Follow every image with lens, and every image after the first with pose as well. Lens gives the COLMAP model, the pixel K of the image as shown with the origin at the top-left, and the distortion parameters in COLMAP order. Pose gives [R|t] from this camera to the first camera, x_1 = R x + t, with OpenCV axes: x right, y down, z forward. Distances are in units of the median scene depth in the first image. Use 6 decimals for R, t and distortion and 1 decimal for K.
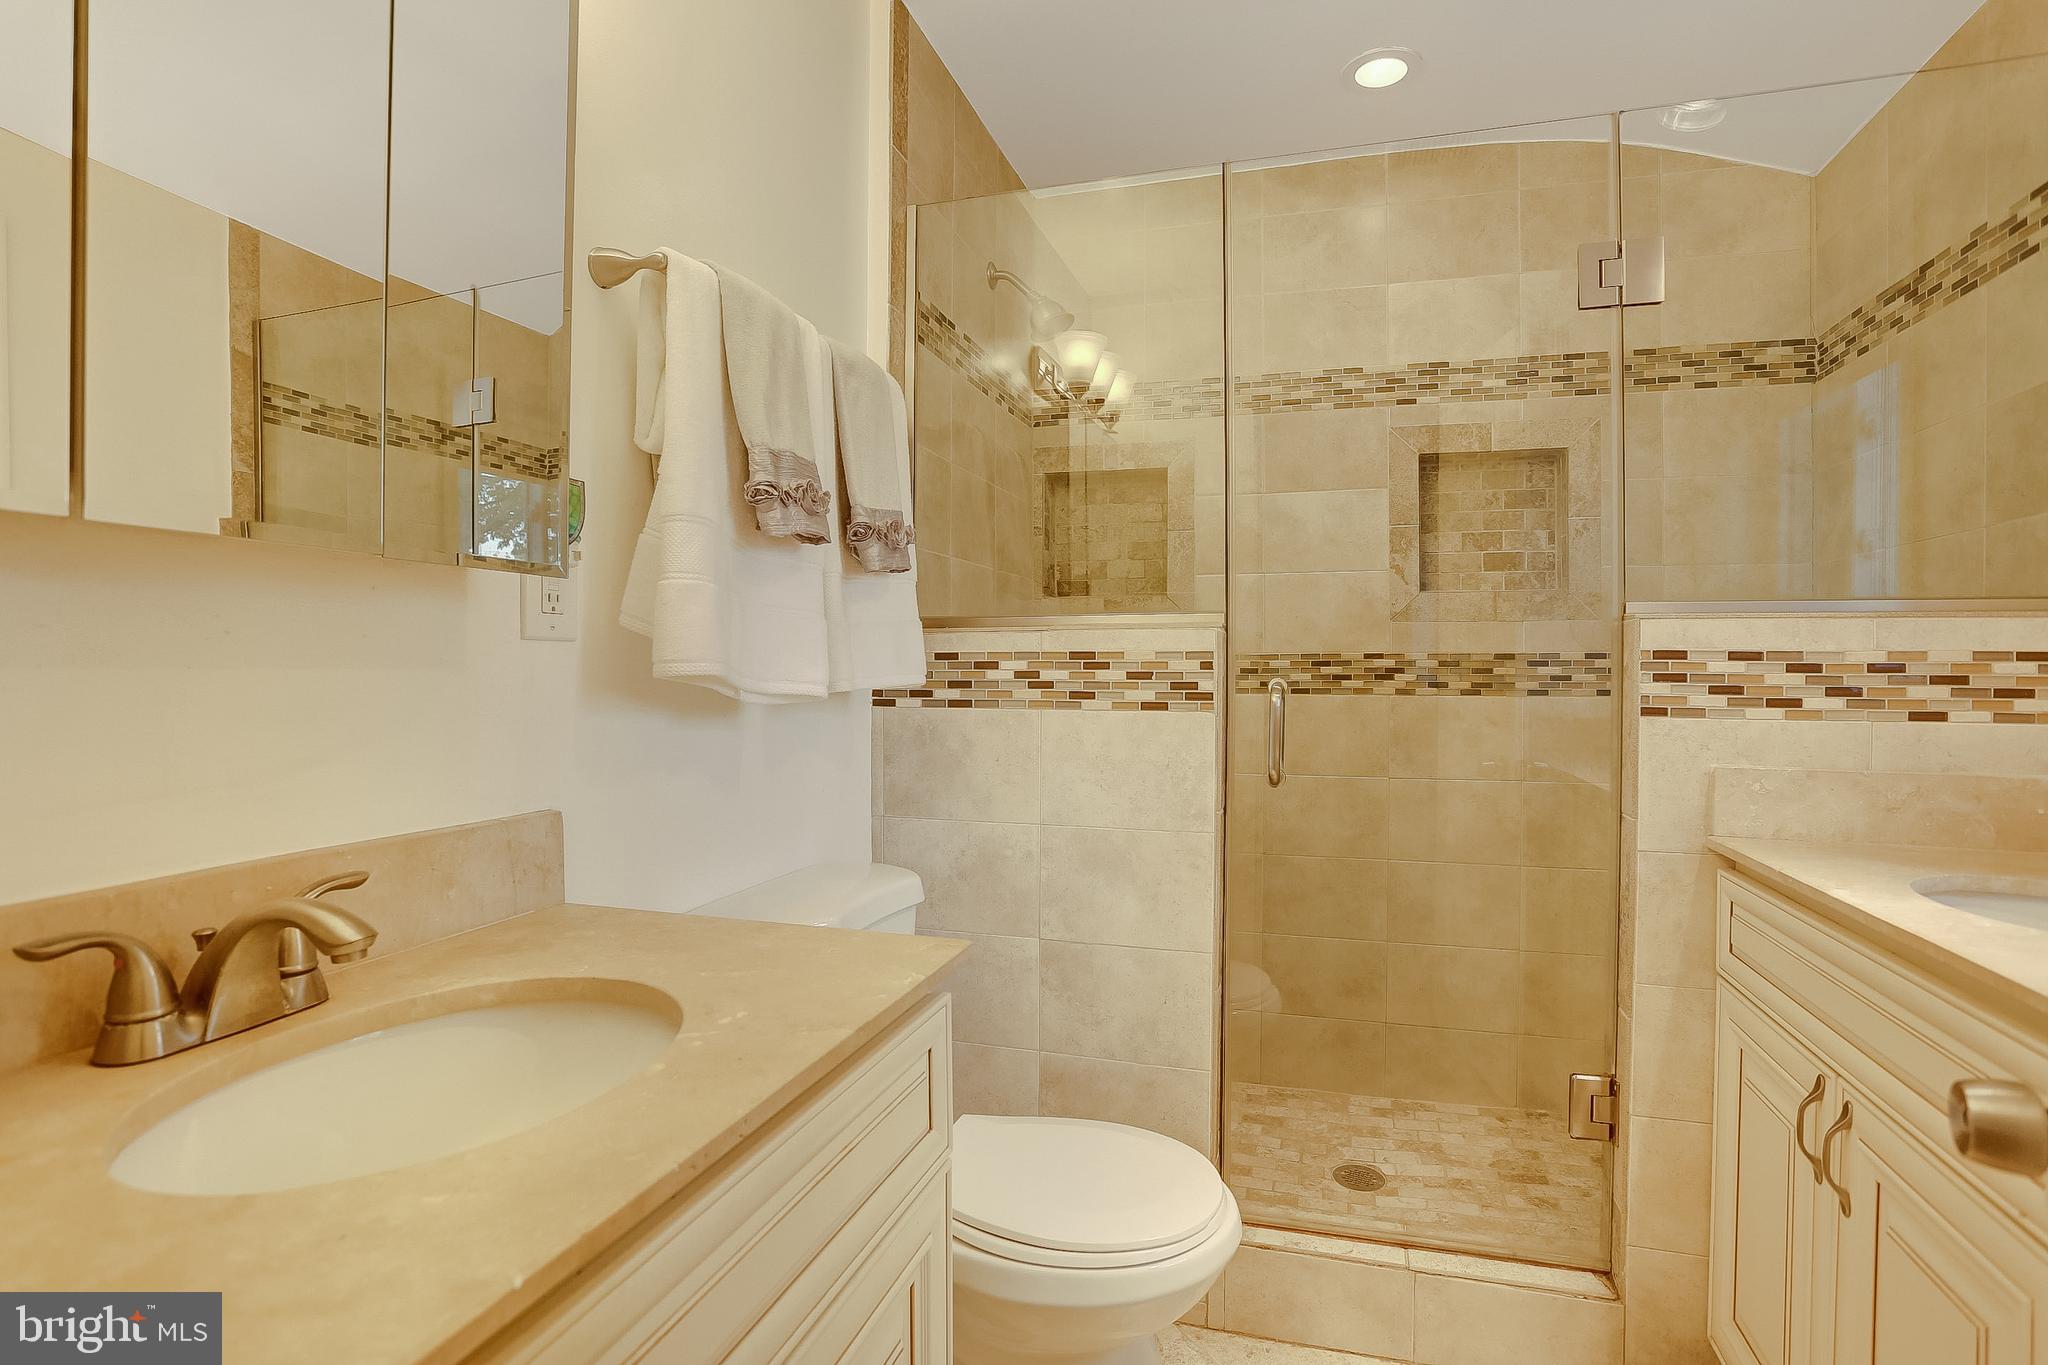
lens RADIAL K [[1013.5, 0, 1019.9], [0, 1013.5, 668.2], [0, 0, 1]] dist [-0.067751, 0.028998]
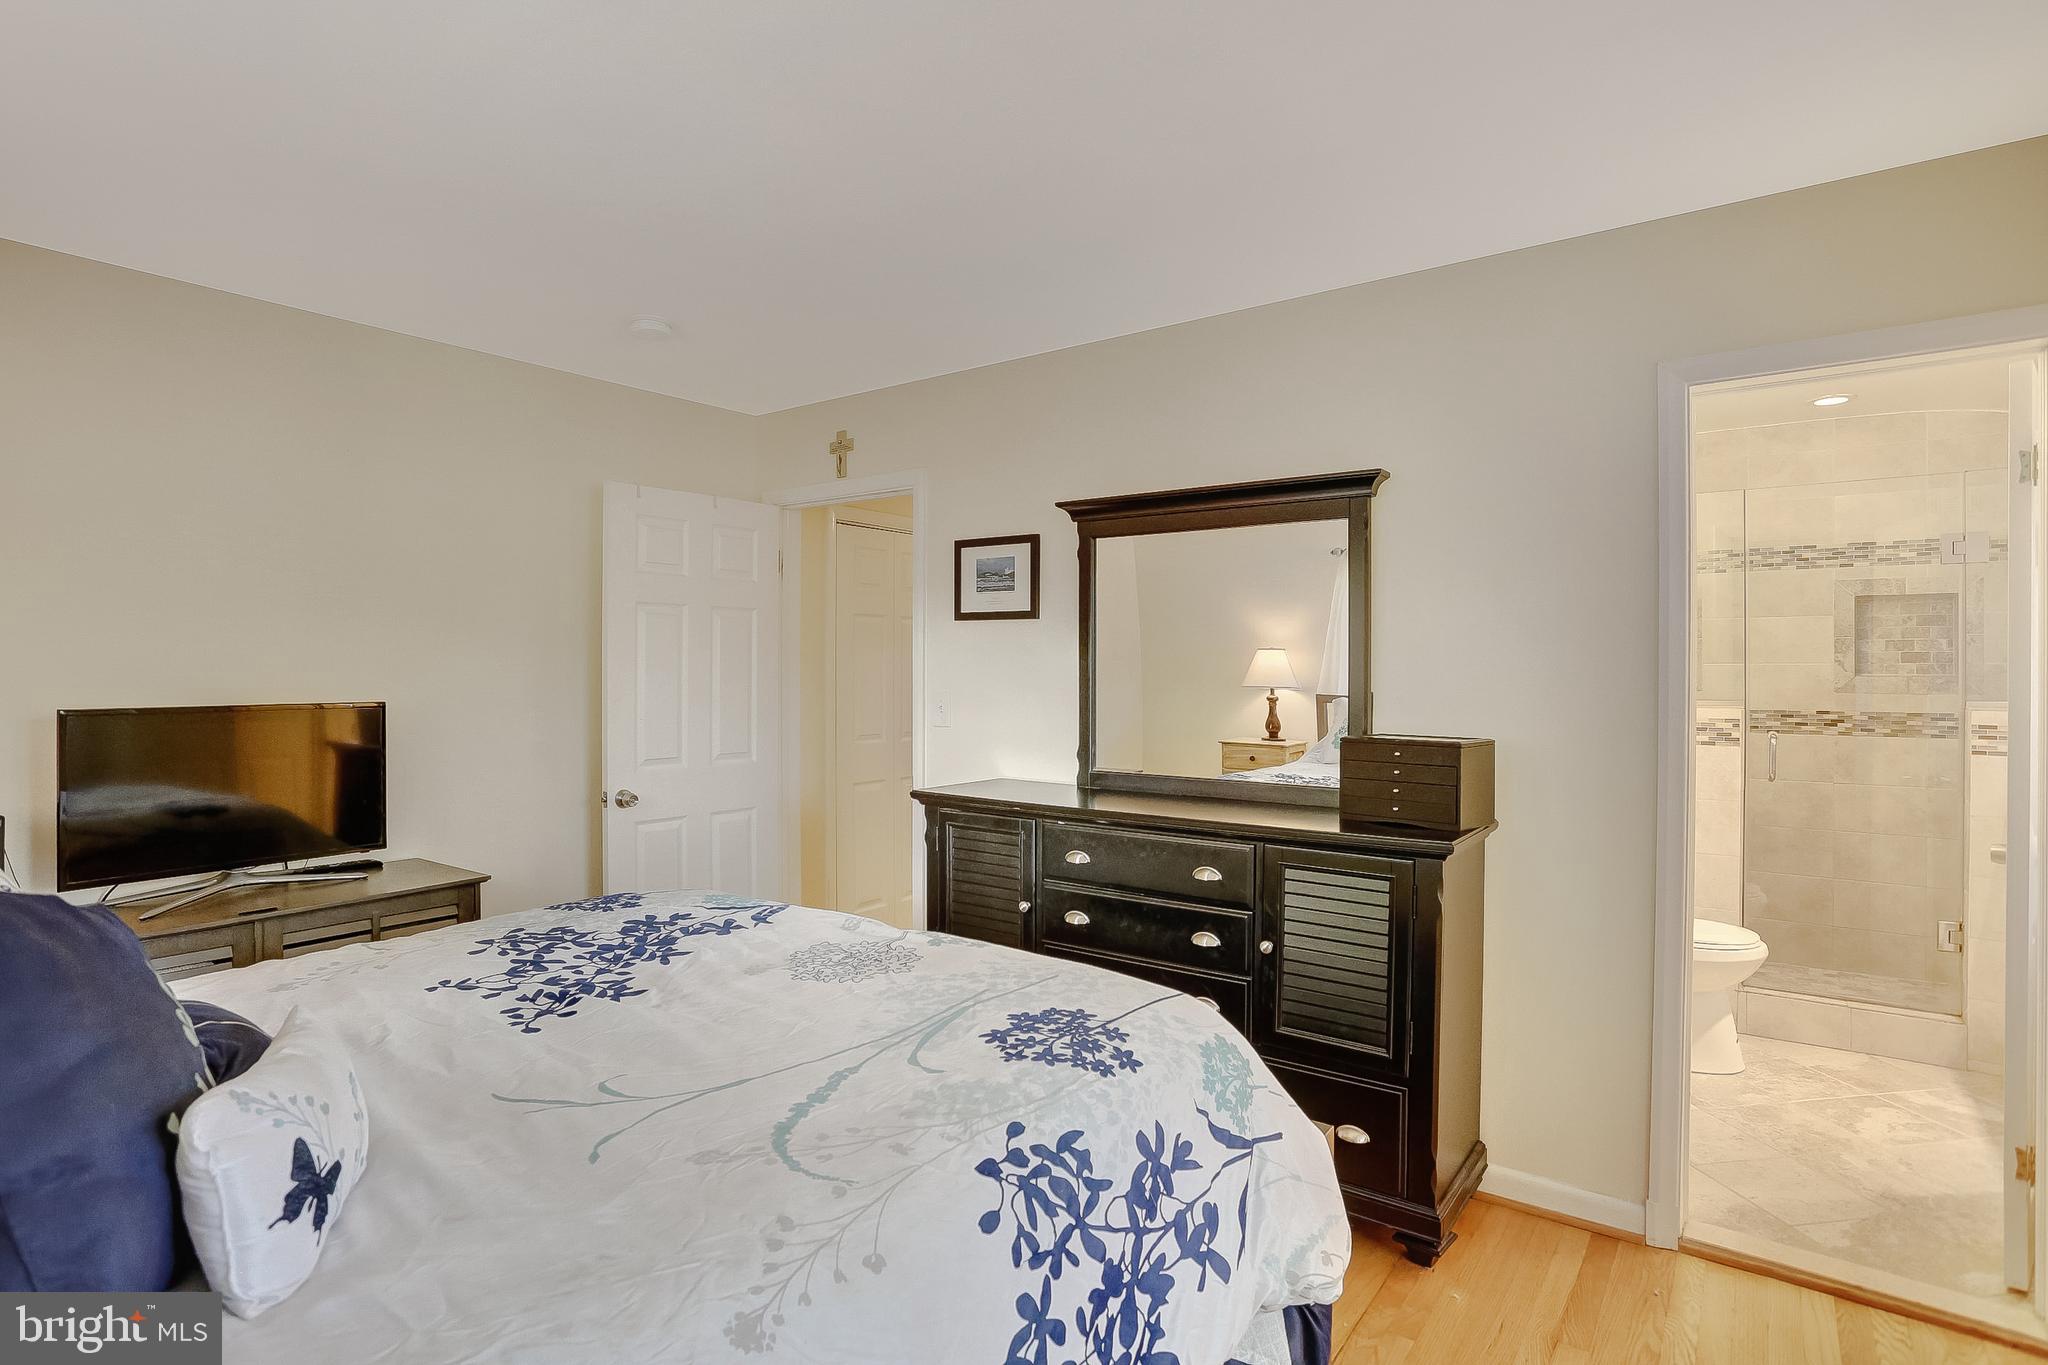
lens RADIAL K [[1013.5, 0, 1019.9], [0, 1013.5, 668.2], [0, 0, 1]] dist [-0.067751, 0.028998]
pose [[0.941947, -0.000790, -0.335760, -0.475045], [-0.000953, 0.999987, -0.005027, -0.096973], [0.335759, 0.005056, 0.941934, -1.304536]]
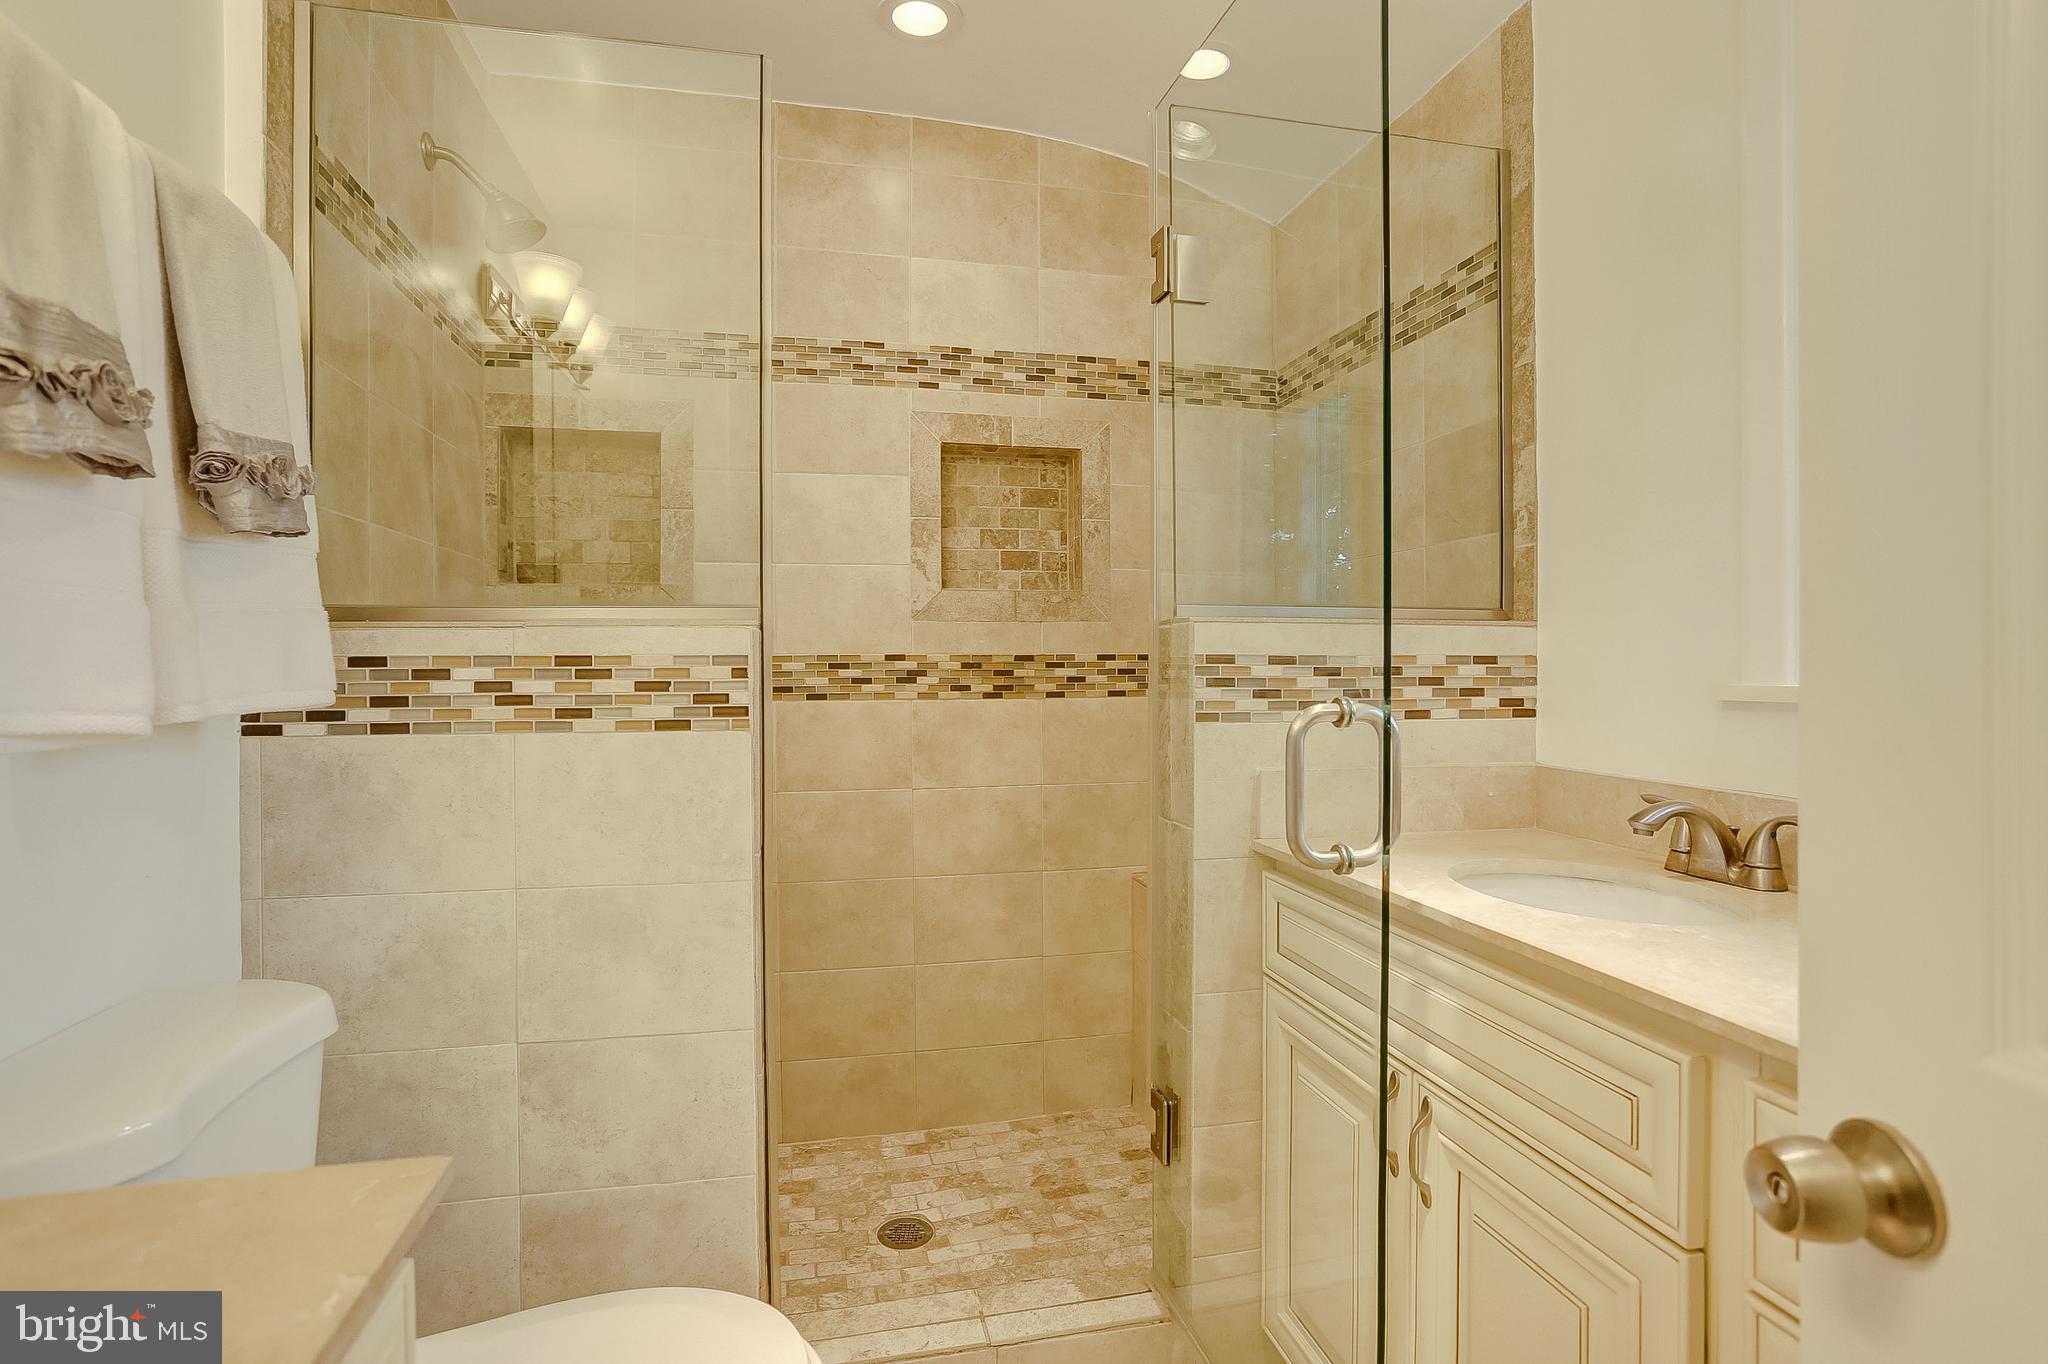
lens RADIAL K [[1034.3, 0, 1017.1], [0, 1034.3, 679.1], [0, 0, 1]] dist [-0.064494, 0.029292]
pose [[0.869292, -0.011902, 0.494156, -0.024230], [0.005514, 0.999881, 0.014383, -0.006744], [-0.494269, -0.009779, 0.869254, 0.148028]]
